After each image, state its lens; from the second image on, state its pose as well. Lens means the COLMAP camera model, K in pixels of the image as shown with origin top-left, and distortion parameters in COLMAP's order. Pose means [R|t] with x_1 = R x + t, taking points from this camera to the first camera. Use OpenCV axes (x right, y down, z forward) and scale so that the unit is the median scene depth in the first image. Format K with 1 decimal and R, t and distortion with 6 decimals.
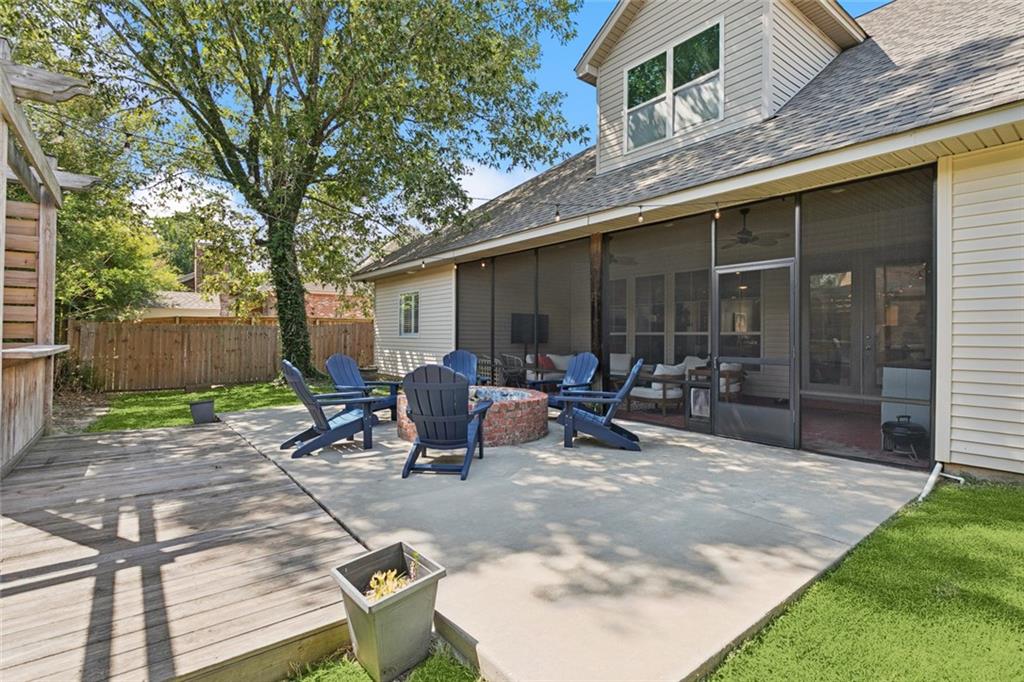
lens RADIAL K [[495.7, 0, 512.1], [0, 495.7, 336.9], [0, 0, 1]] dist [-0.002478, -0.000275]
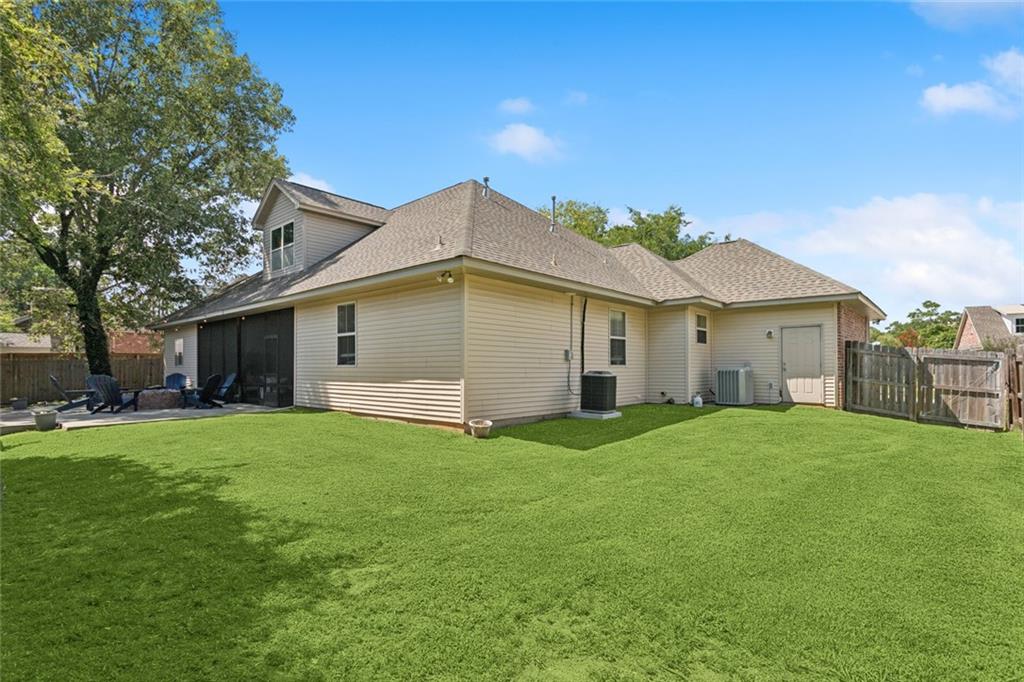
lens RADIAL K [[495.7, 0, 510.5], [0, 495.7, 368.1], [0, 0, 1]] dist [-0.002478, -0.000275]
pose [[0.982928, -0.004783, 0.183927, 0.571517], [0.005221, 0.999985, -0.001893, 0.012210], [-0.183915, 0.002821, 0.982938, -0.789808]]
